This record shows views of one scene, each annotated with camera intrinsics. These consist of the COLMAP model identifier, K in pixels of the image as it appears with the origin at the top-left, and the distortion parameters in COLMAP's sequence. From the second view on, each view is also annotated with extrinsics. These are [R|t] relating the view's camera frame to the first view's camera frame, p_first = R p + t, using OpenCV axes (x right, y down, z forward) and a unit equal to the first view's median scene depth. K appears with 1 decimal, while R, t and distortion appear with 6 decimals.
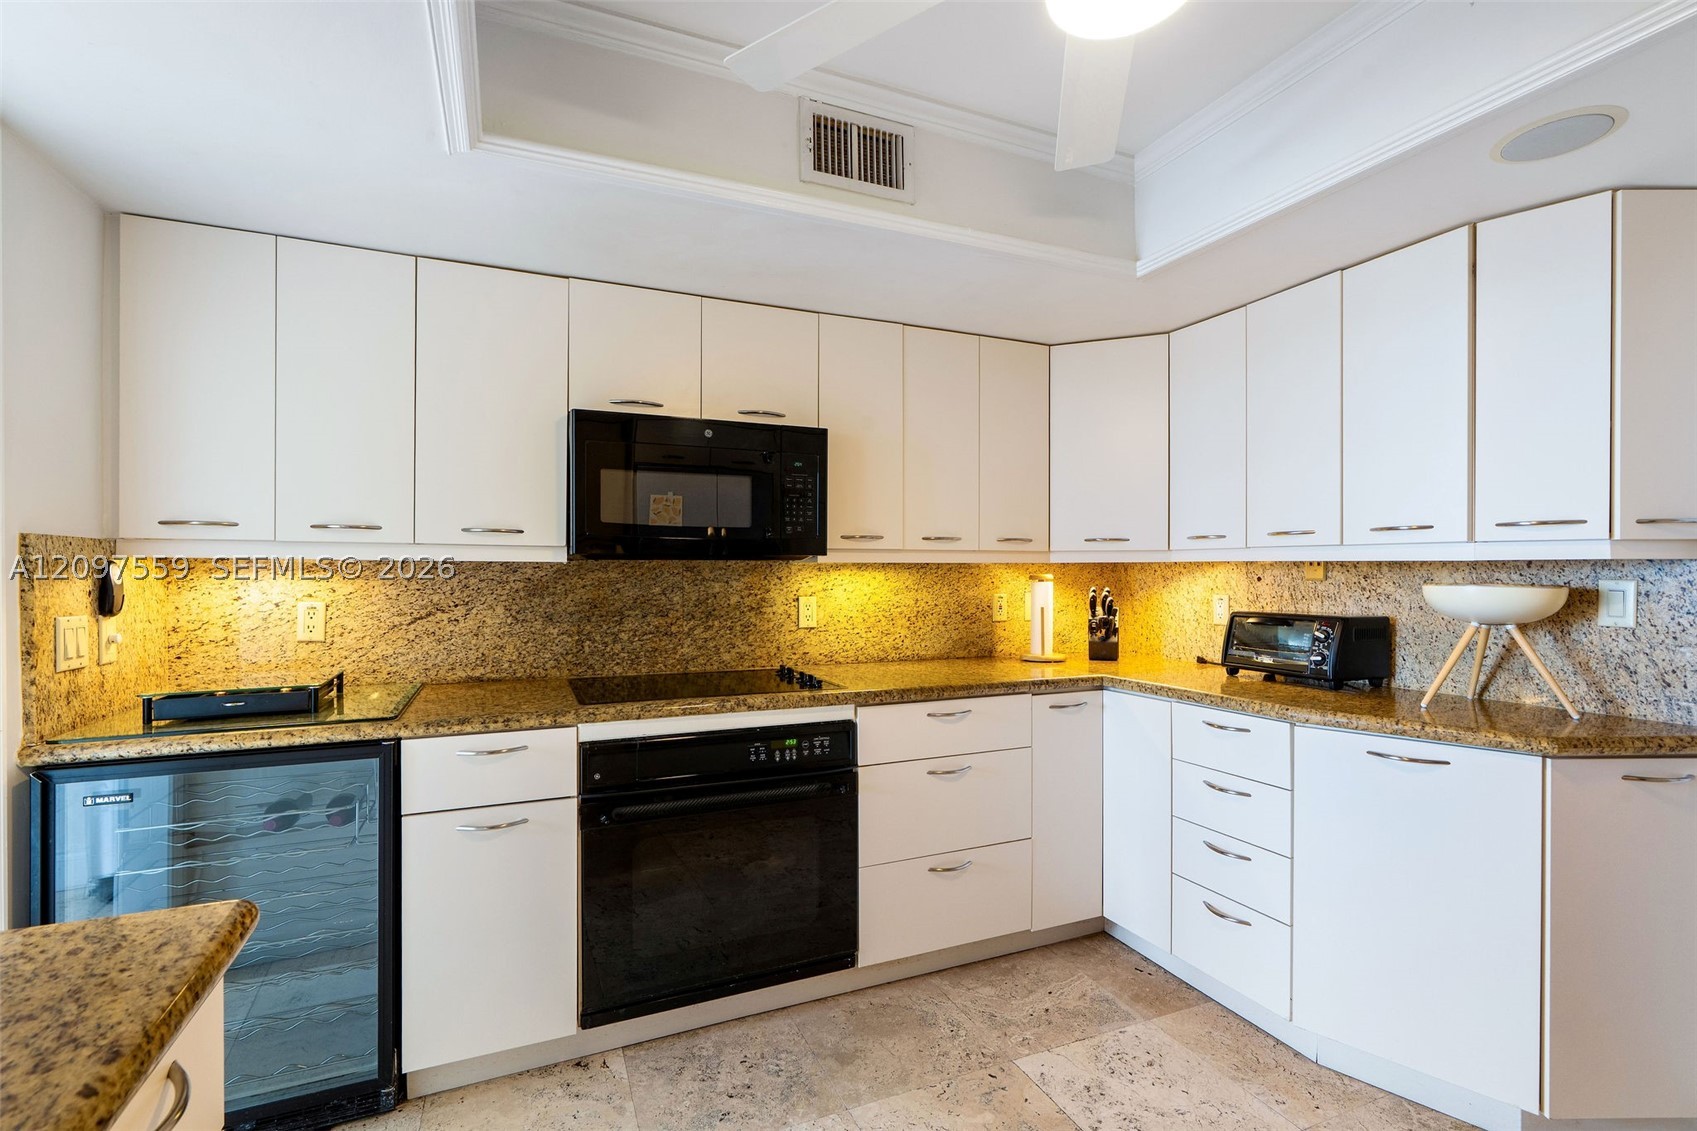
lens RADIAL K [[767.0, 0, 837.1], [0, 767.0, 571.5], [0, 0, 1]] dist [-0.006563, 0.000171]
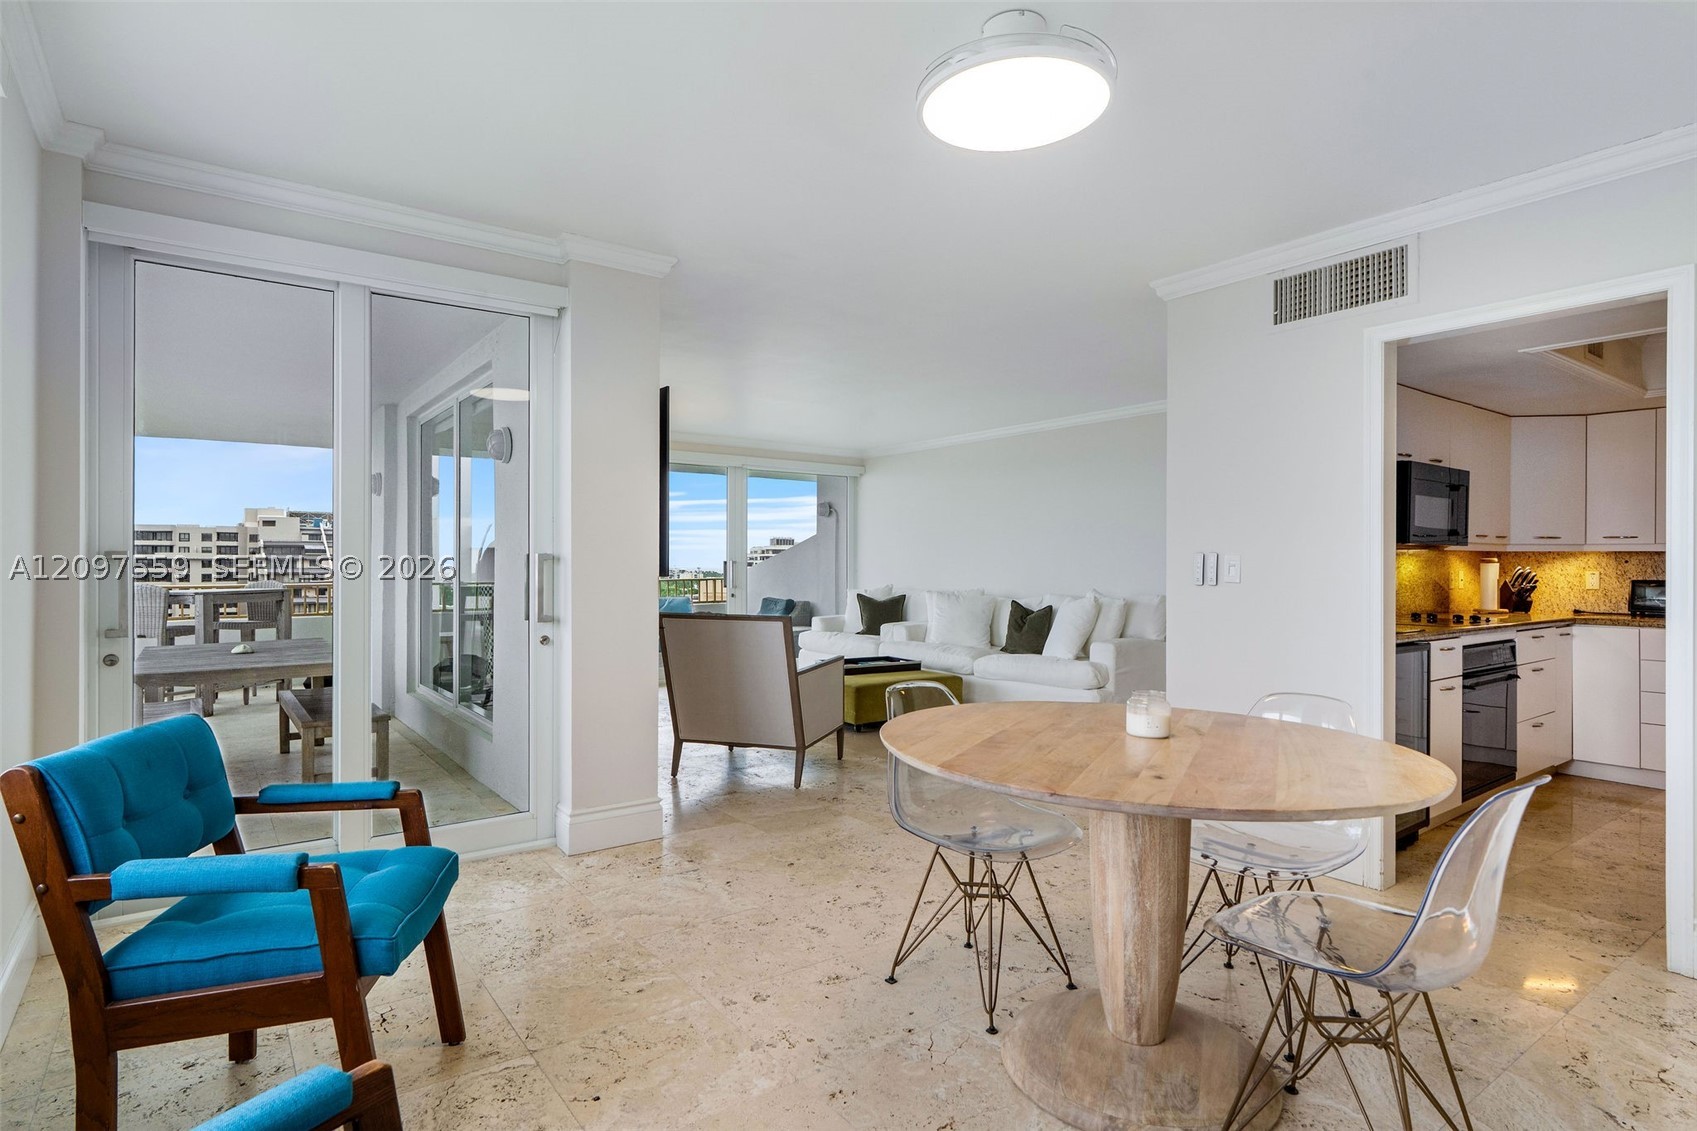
lens RADIAL K [[848.6, 0, 848.4], [0, 848.6, 563.2], [0, 0, 1]] dist [-0.002415, -0.000003]
pose [[0.974092, 0.004840, 0.226099, -1.703529], [-0.005089, 0.999987, 0.000520, 0.022391], [-0.226094, -0.001657, 0.974104, -0.489898]]
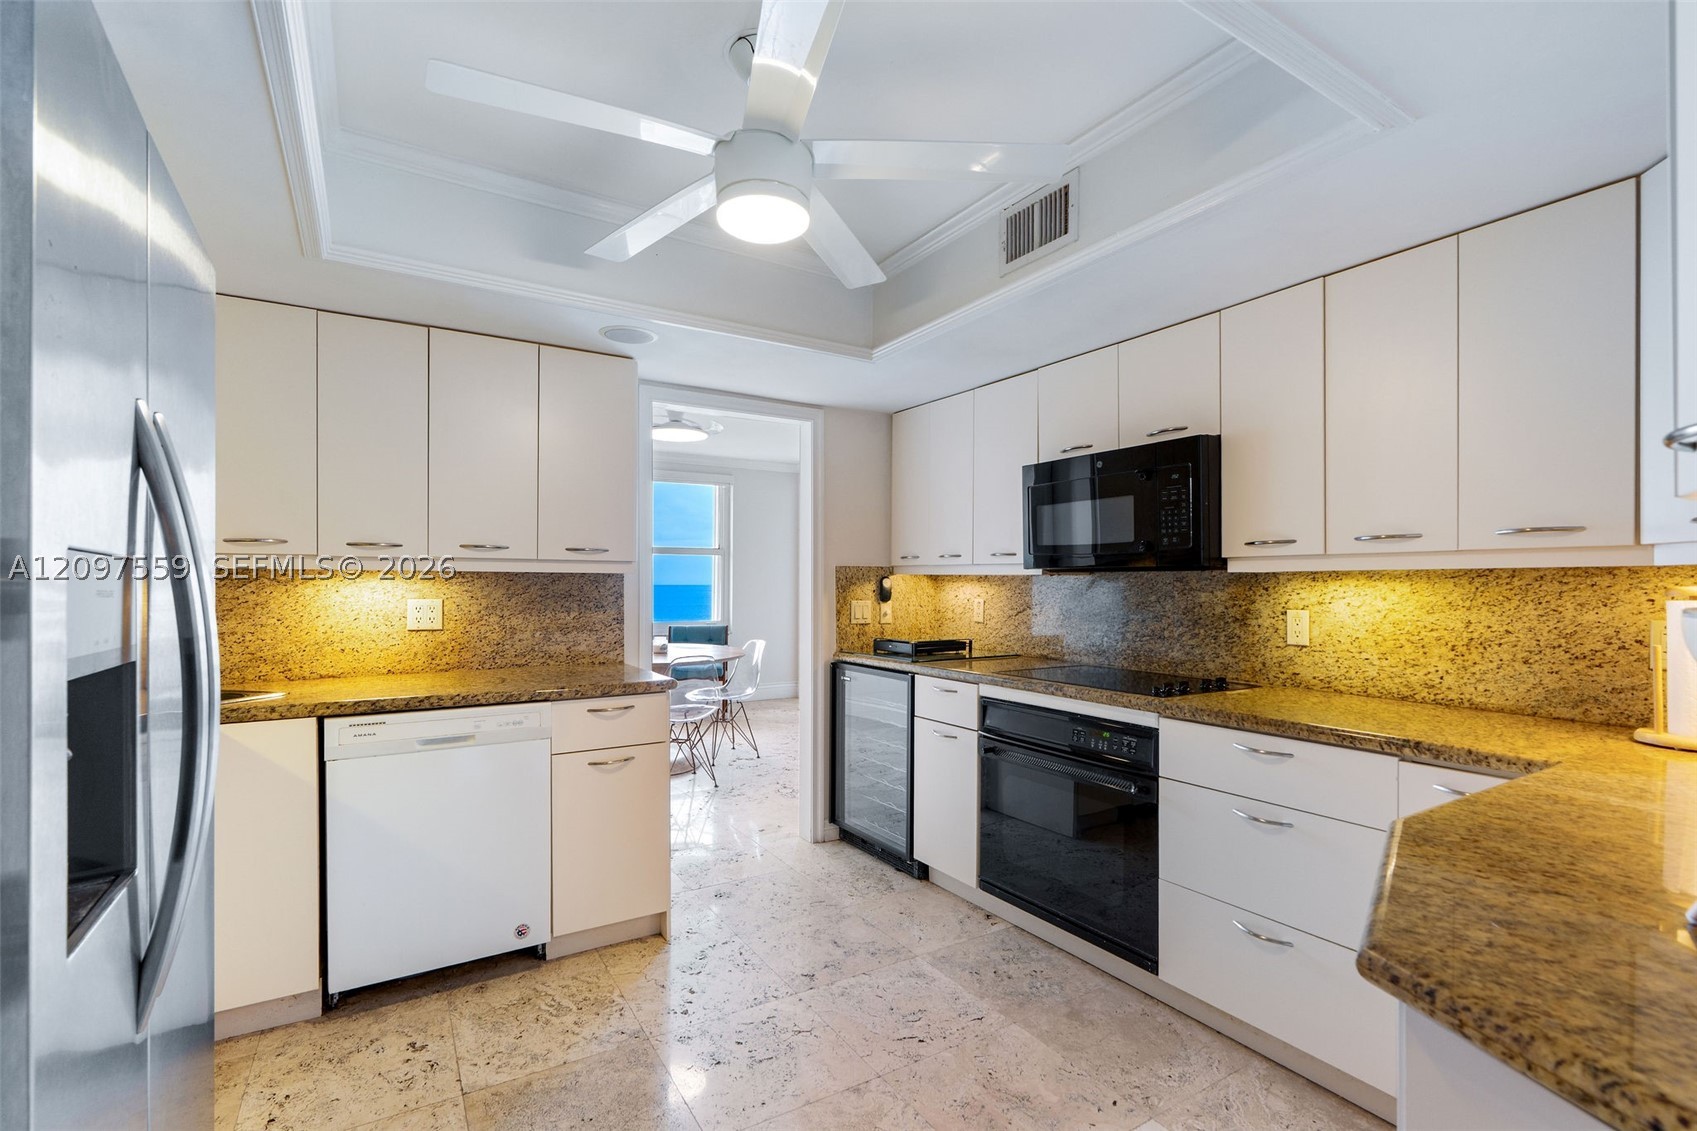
lens RADIAL K [[767.0, 0, 836.1], [0, 767.0, 579.1], [0, 0, 1]] dist [-0.006563, 0.000171]
pose [[0.137644, -0.003188, -0.990477, 0.854160], [-0.000825, 0.999994, -0.003333, 0.000568], [0.990481, 0.001276, 0.137640, 0.396552]]
